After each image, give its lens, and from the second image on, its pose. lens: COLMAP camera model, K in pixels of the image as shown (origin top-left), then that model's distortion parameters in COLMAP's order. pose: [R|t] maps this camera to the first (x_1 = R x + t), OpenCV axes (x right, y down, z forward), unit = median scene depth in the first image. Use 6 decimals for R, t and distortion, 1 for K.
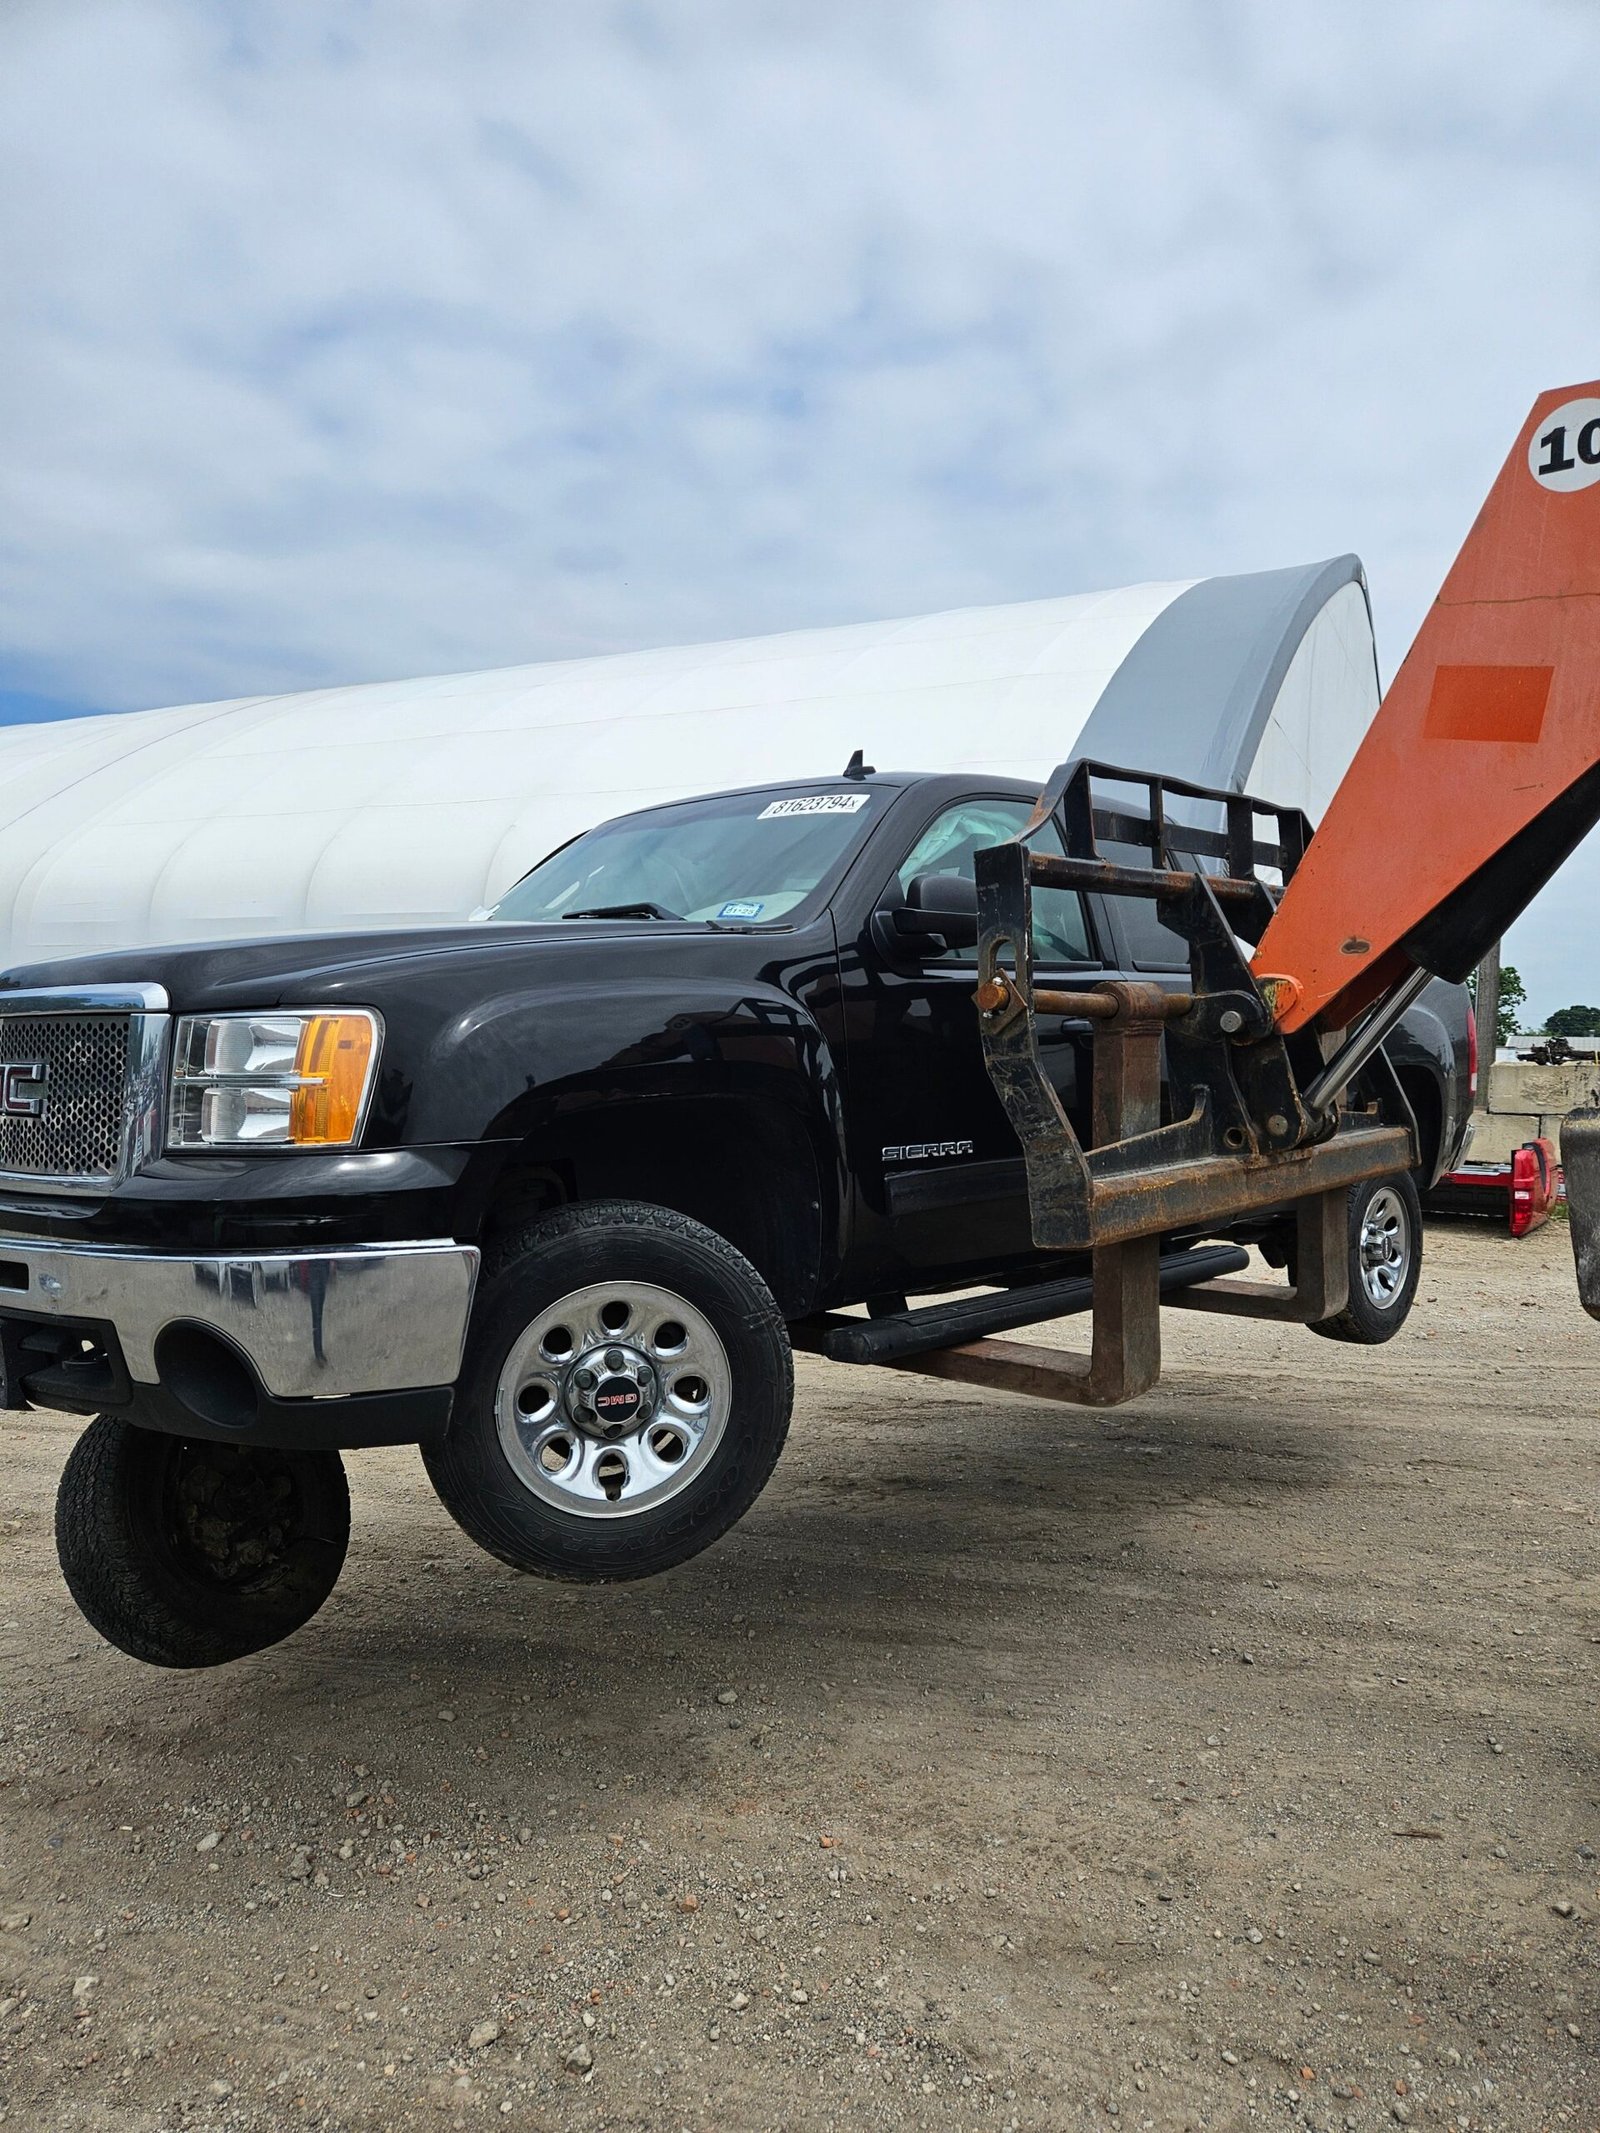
lens RADIAL K [[1412.6, 0, 809.7], [0, 1412.6, 1070.1], [0, 0, 1]] dist [0.088675, -0.071276]
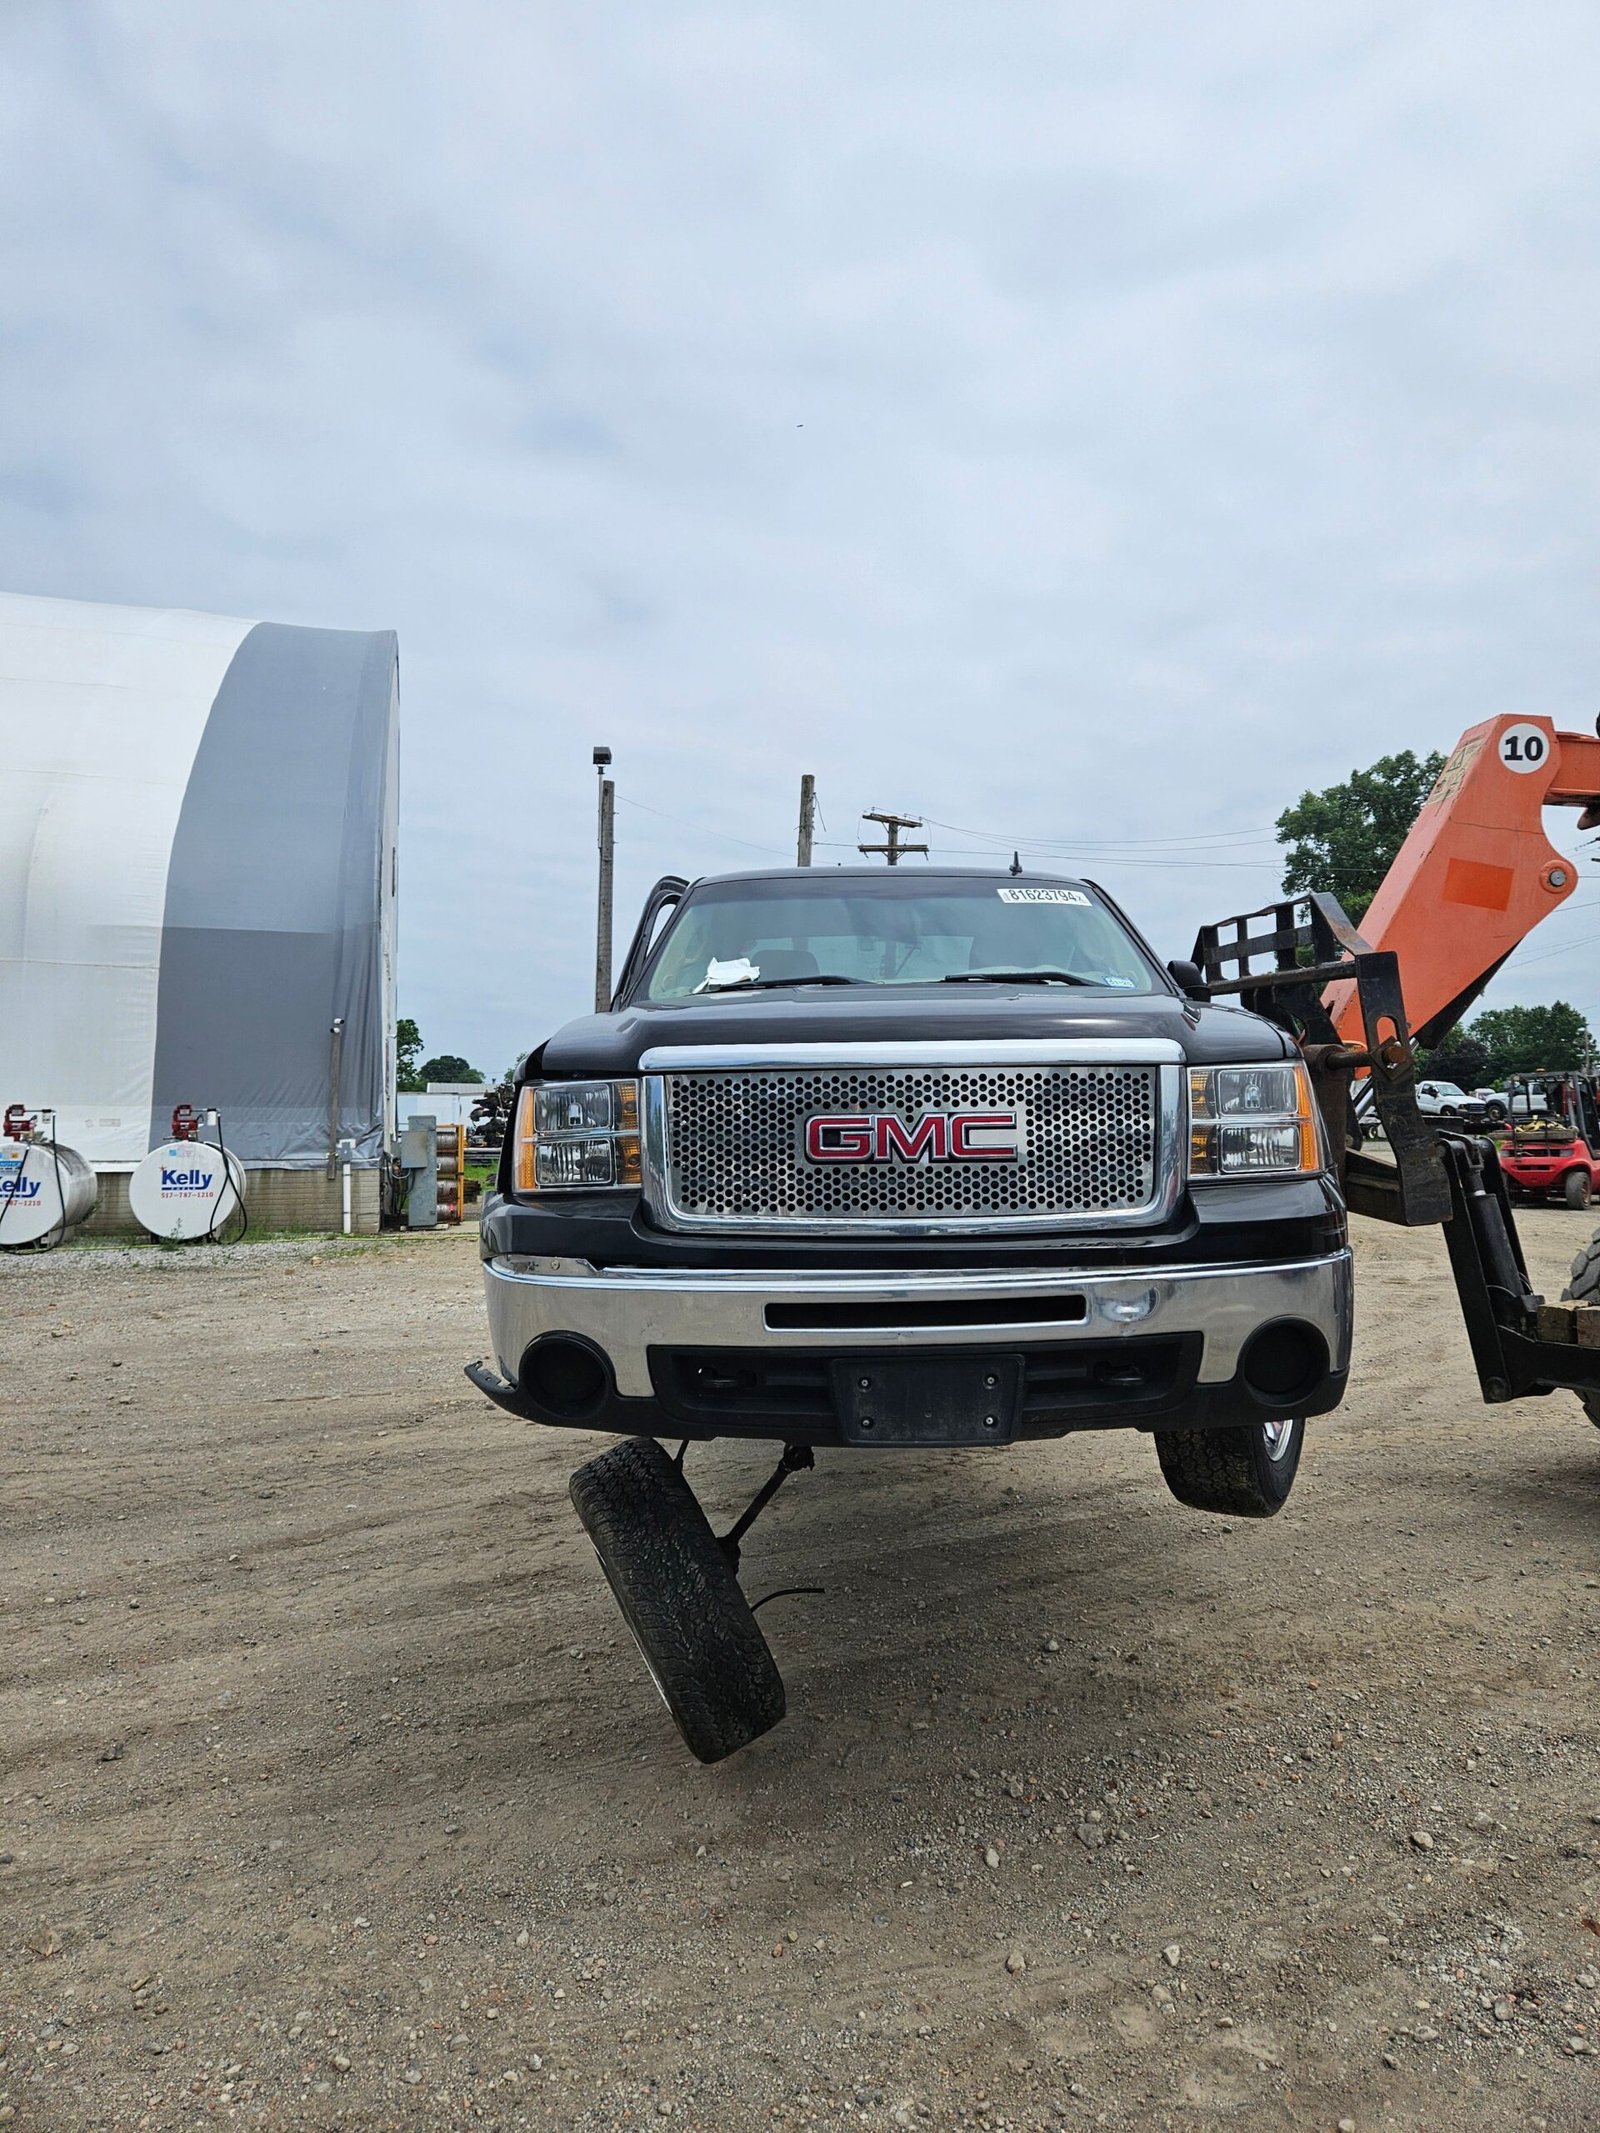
lens RADIAL K [[1409.2, 0, 814.9], [0, 1409.2, 1054.6], [0, 0, 1]] dist [0.099517, -0.085868]
pose [[0.734488, 0.011769, 0.678520, -1.238244], [0.019815, 0.999051, -0.038779, -0.007849], [-0.678333, 0.041927, 0.733558, 0.303627]]
